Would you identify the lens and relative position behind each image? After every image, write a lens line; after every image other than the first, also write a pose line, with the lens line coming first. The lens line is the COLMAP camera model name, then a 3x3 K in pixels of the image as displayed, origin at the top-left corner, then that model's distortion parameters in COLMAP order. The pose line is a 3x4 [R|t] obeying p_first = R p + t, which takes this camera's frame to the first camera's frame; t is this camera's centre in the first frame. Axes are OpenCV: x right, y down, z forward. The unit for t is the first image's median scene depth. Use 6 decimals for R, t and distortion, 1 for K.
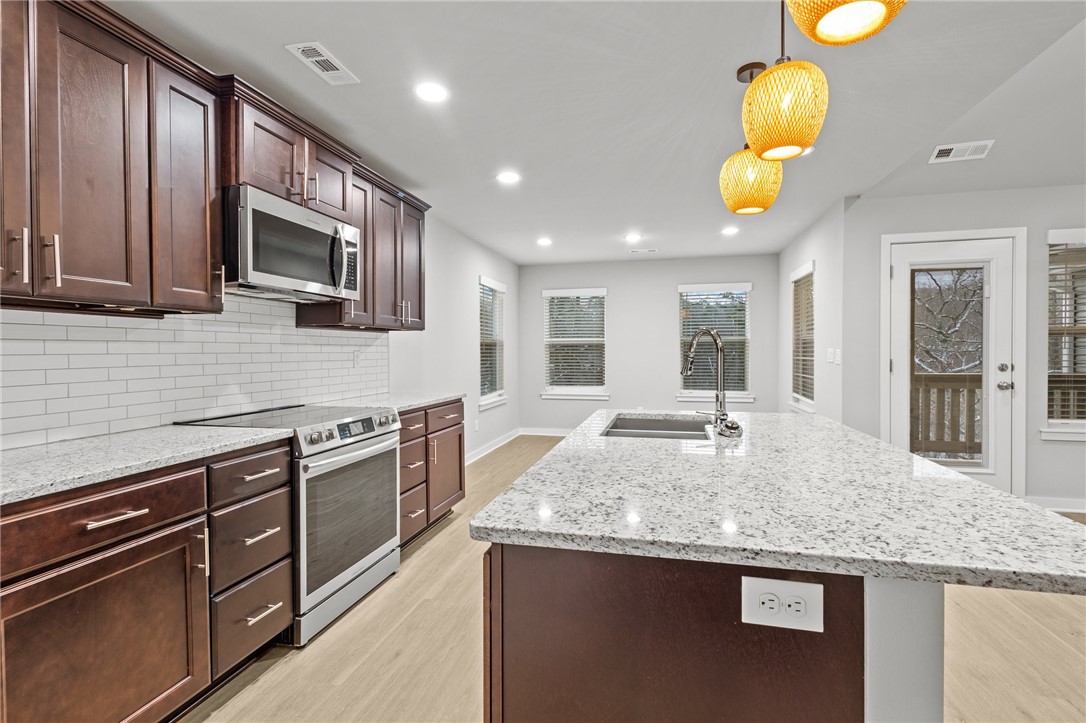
lens RADIAL K [[503.1, 0, 548.0], [0, 503.1, 358.2], [0, 0, 1]] dist [0.004855, -0.000021]
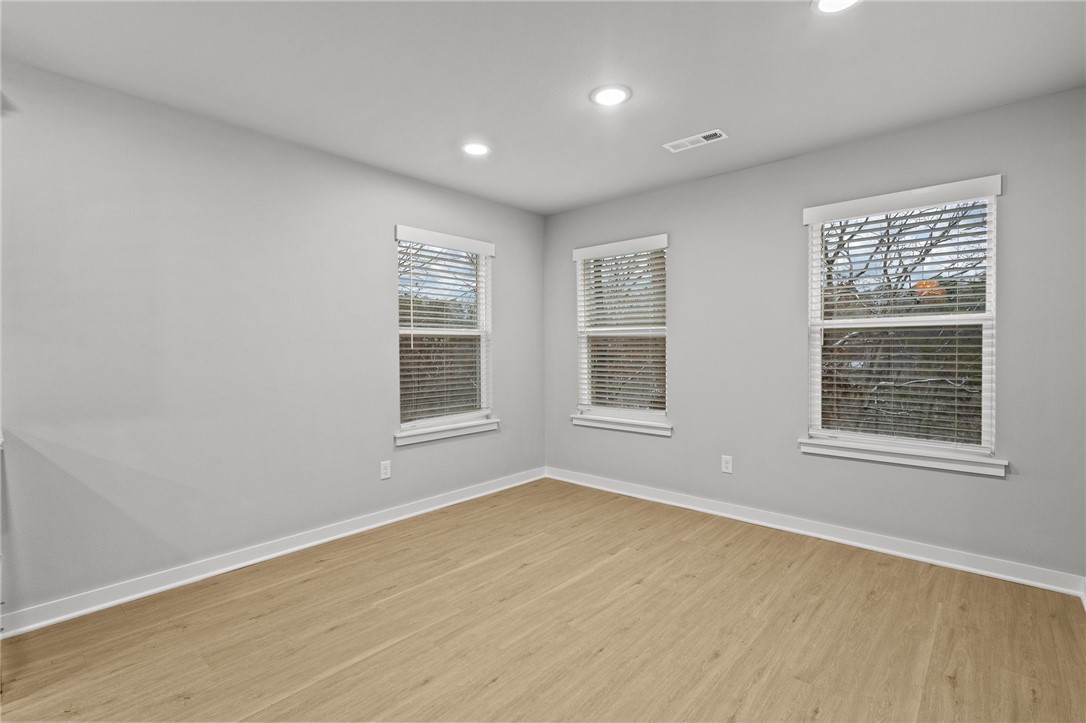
lens RADIAL K [[503.1, 0, 548.0], [0, 503.1, 358.2], [0, 0, 1]] dist [0.004855, -0.000021]
pose [[0.877168, 0.011065, -0.480056, 0.617709], [-0.004901, 0.999889, 0.014092, -0.024437], [0.480158, -0.010009, 0.877125, 1.045763]]
